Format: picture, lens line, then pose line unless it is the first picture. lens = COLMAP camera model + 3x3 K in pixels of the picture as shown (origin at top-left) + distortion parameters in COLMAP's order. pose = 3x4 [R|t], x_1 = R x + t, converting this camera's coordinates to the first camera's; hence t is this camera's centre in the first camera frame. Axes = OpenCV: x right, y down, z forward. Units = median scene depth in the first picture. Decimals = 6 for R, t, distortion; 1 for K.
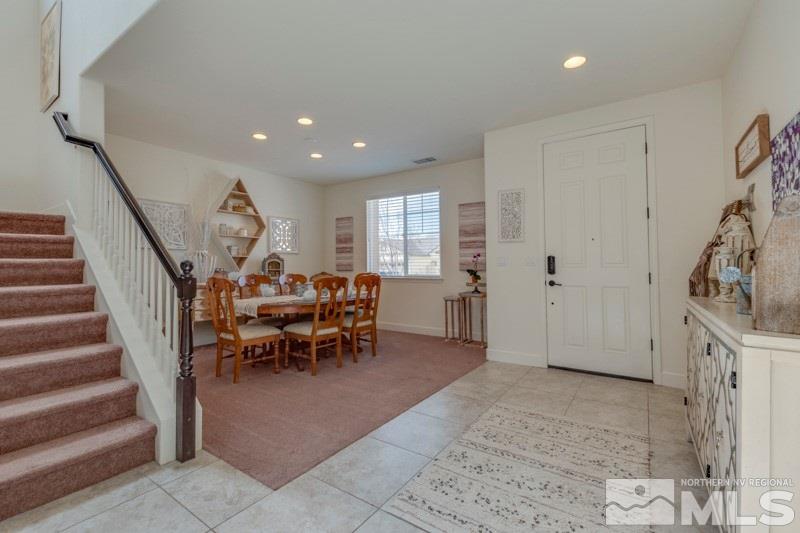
lens RADIAL K [[359.7, 0, 394.9], [0, 359.7, 266.4], [0, 0, 1]] dist [0.003098, 0.000703]
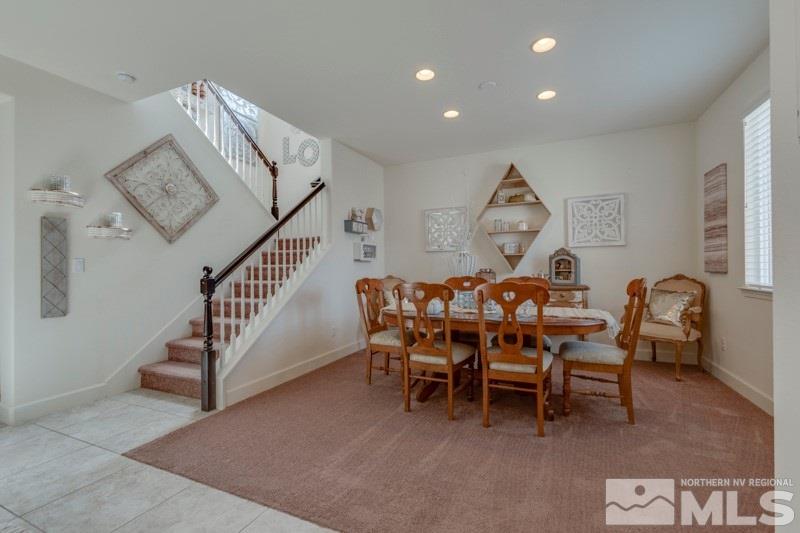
lens RADIAL K [[359.7, 0, 407.7], [0, 359.7, 266.7], [0, 0, 1]] dist [0.003098, 0.000703]
pose [[0.176413, -0.002676, -0.984313, 0.368767], [0.009422, 0.999955, -0.001030, -0.000740], [0.984271, -0.009092, 0.176431, 0.617930]]
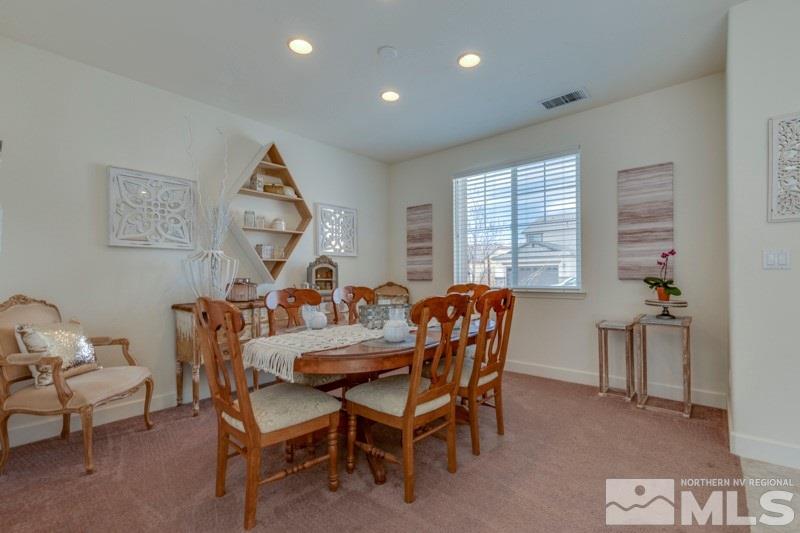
lens RADIAL K [[359.7, 0, 402.6], [0, 359.7, 269.5], [0, 0, 1]] dist [0.003098, 0.000703]
pose [[0.994836, -0.009338, -0.101062, -0.130584], [0.007743, 0.999839, -0.016162, 0.002145], [0.101197, 0.015296, 0.994749, 0.370774]]
